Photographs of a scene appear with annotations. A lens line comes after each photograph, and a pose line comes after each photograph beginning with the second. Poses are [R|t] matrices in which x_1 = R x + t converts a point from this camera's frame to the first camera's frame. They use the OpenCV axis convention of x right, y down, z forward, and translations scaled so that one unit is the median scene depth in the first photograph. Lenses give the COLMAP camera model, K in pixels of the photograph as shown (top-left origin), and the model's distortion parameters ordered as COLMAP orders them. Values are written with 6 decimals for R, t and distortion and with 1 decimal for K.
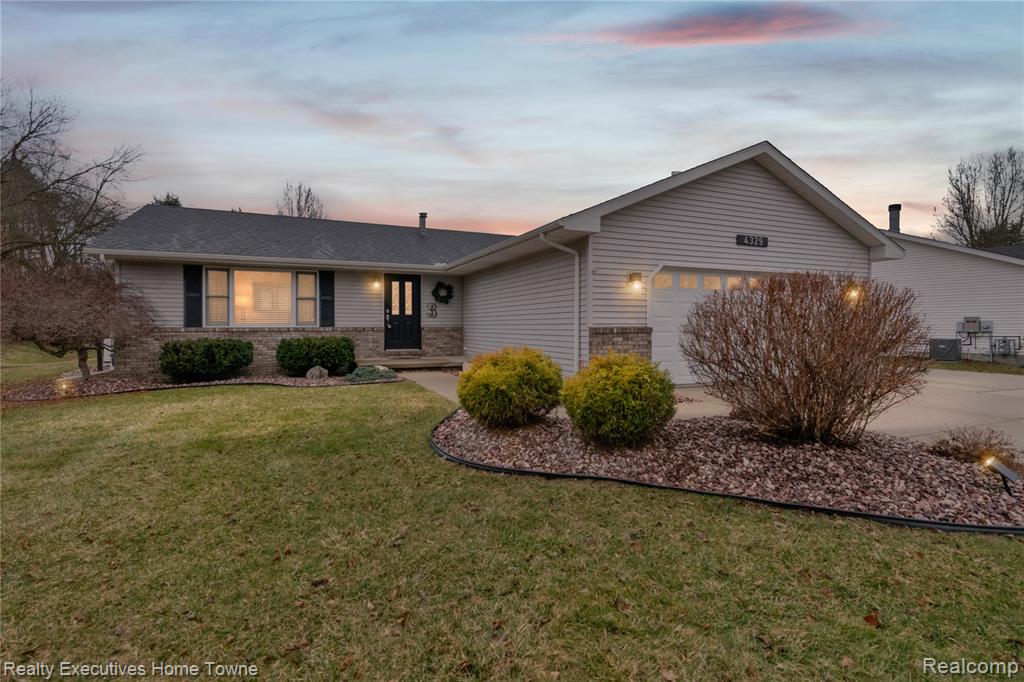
lens RADIAL K [[487.7, 0, 523.1], [0, 487.7, 332.1], [0, 0, 1]] dist [0.014043, -0.000881]
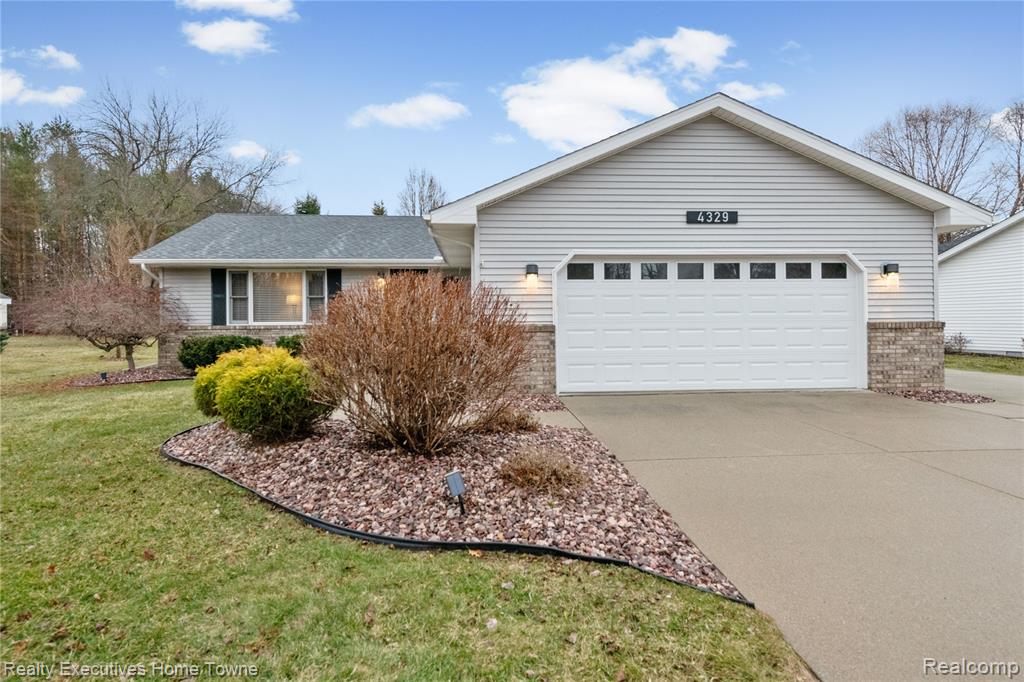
lens RADIAL K [[582.7, 0, 539.6], [0, 582.7, 321.4], [0, 0, 1]] dist [0.001115, 0.002298]
pose [[0.943665, -0.004646, -0.330869, 0.399923], [0.002430, 0.999972, -0.007108, -0.006723], [0.330892, 0.005904, 0.943650, -0.000593]]
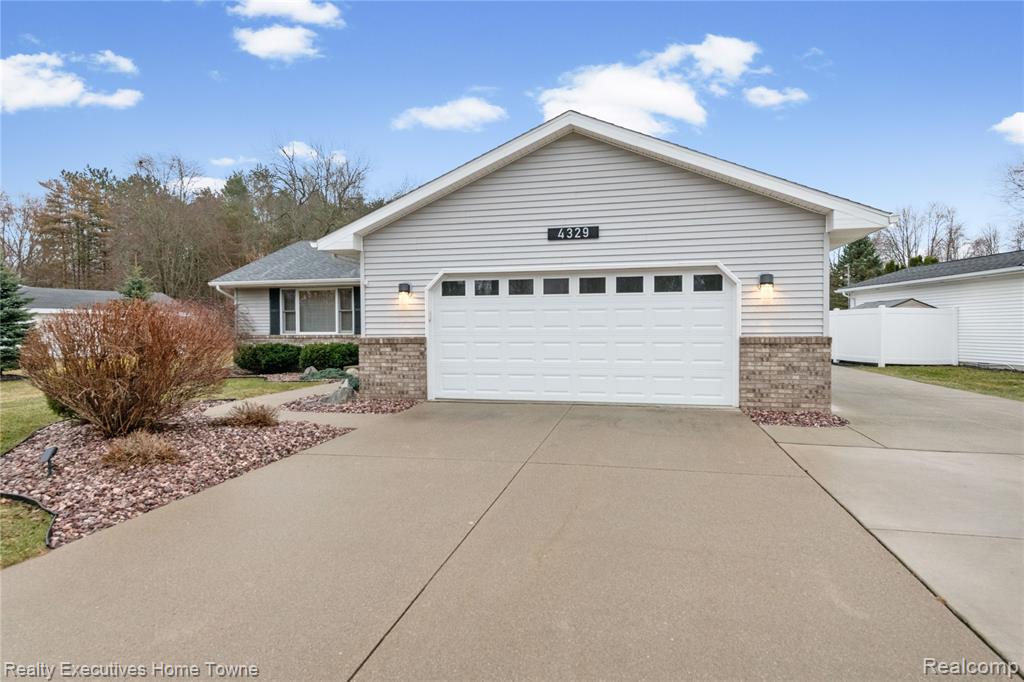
lens RADIAL K [[582.7, 0, 547.6], [0, 582.7, 339.3], [0, 0, 1]] dist [0.001115, 0.002298]
pose [[0.805563, 0.007766, -0.592459, 0.787170], [-0.005129, 0.999968, 0.006134, -0.010395], [0.592488, -0.001903, 0.805577, 0.140874]]
